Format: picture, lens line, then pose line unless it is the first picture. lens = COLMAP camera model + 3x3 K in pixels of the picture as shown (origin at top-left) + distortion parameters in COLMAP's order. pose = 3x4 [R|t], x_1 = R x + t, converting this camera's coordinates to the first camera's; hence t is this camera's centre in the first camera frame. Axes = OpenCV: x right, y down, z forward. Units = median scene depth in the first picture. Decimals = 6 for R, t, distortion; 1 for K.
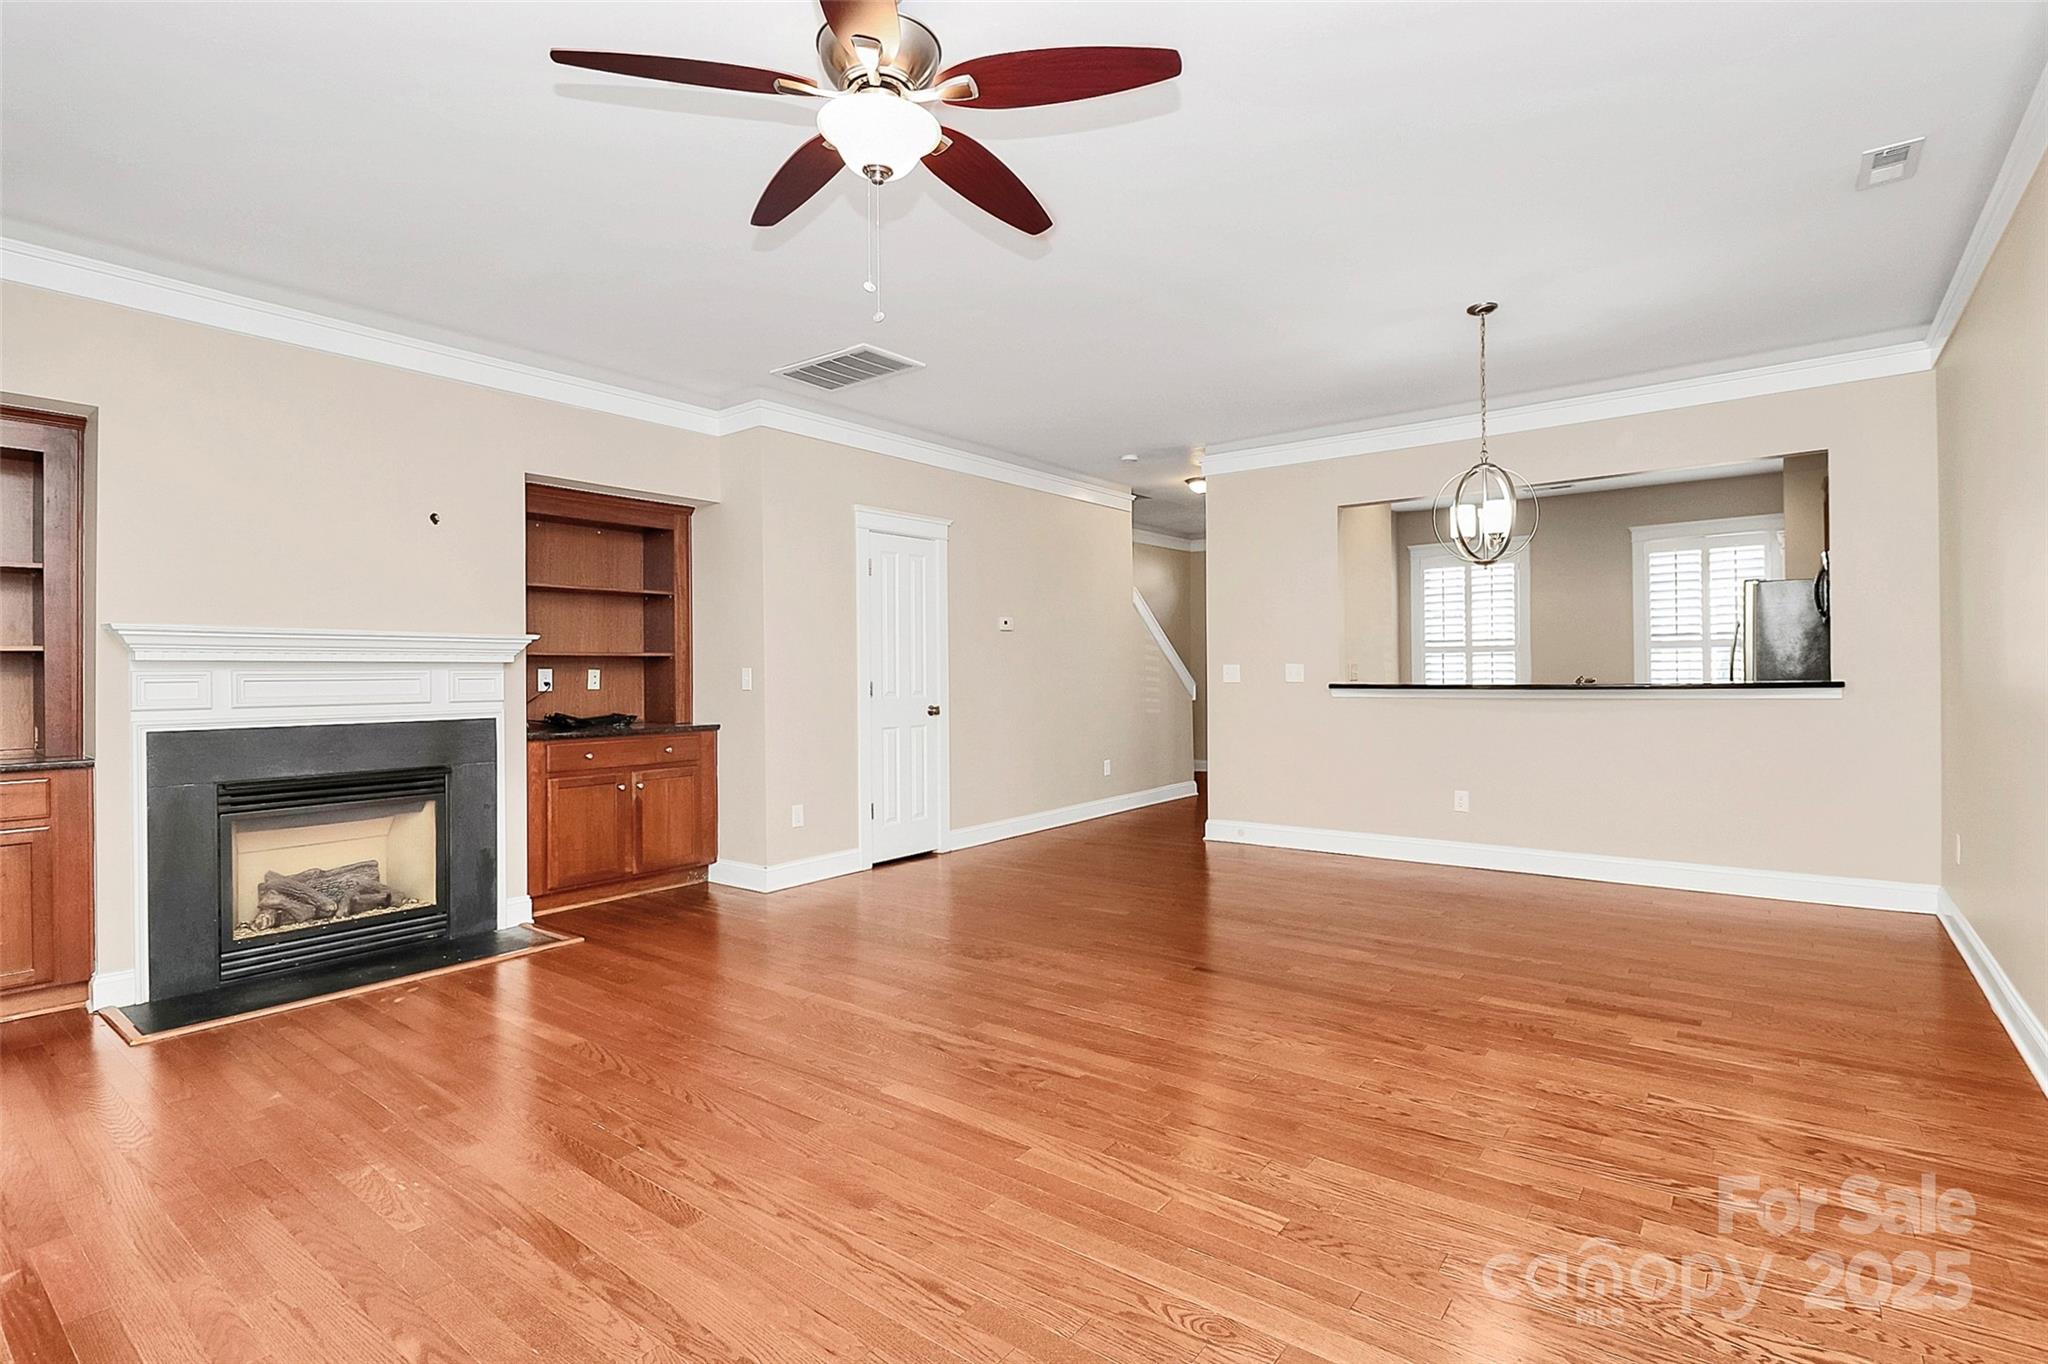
lens RADIAL K [[966.6, 0, 1020.2], [0, 966.6, 664.7], [0, 0, 1]] dist [-0.001513, -0.000315]
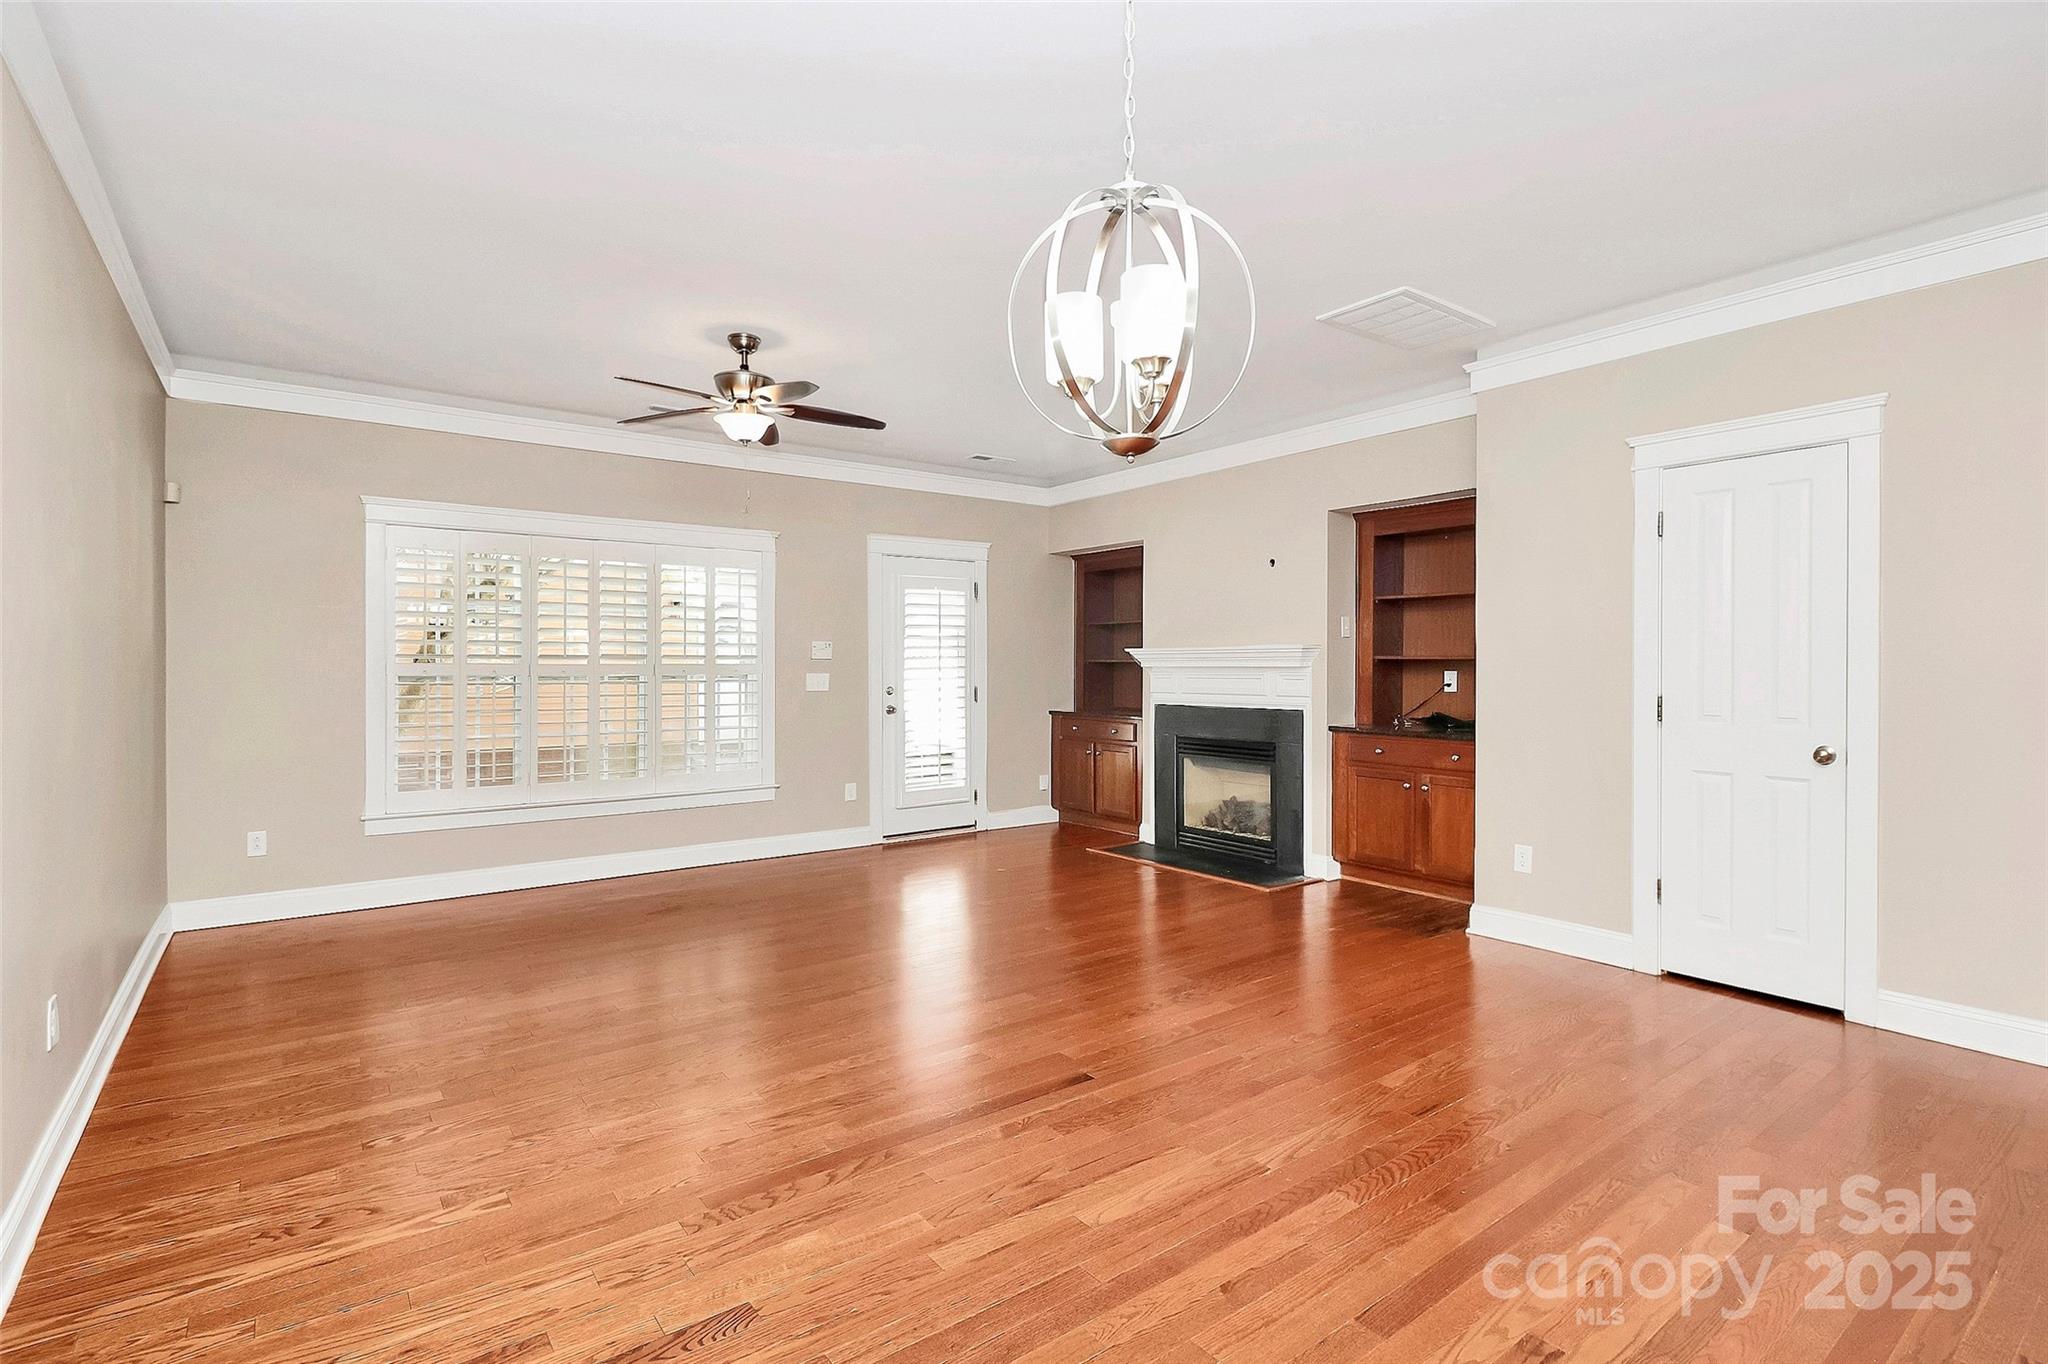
lens RADIAL K [[966.6, 0, 1020.2], [0, 966.6, 664.7], [0, 0, 1]] dist [-0.001513, -0.000315]
pose [[-0.263222, 0.006422, -0.964714, 0.822556], [0.008739, 0.999953, 0.004272, -0.013927], [0.964696, -0.007306, -0.263266, 1.013620]]
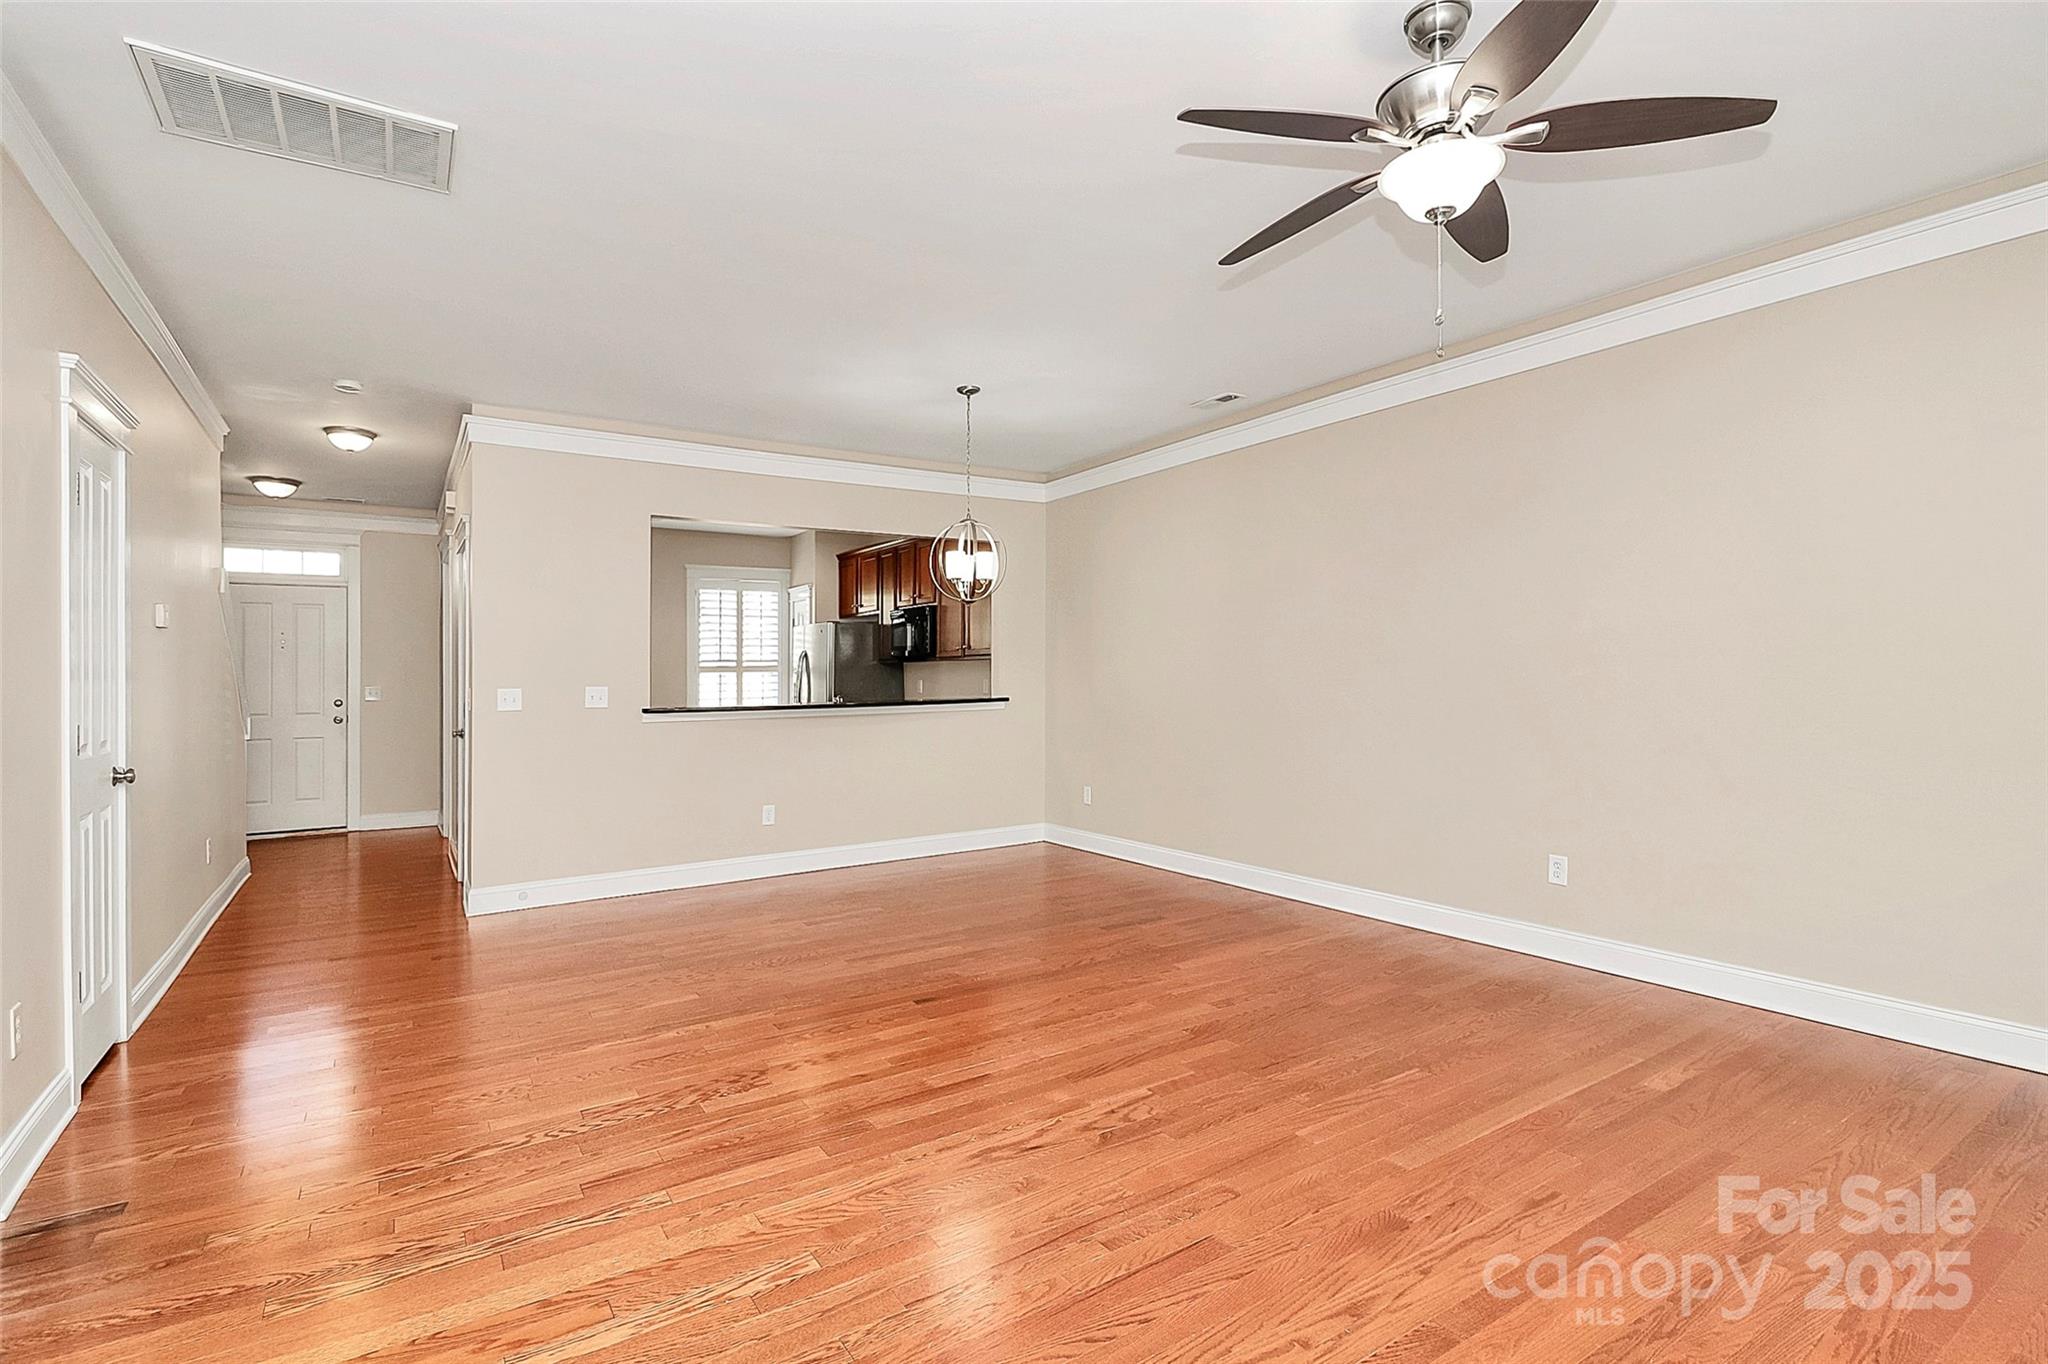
lens RADIAL K [[968.9, 0, 1028.6], [0, 968.9, 690.7], [0, 0, 1]] dist [0.025807, -0.026960]
pose [[0.325256, -0.006468, 0.945604, -0.611808], [0.003876, 0.999977, 0.005506, -0.000725], [-0.945618, 0.001874, 0.325274, 0.510914]]
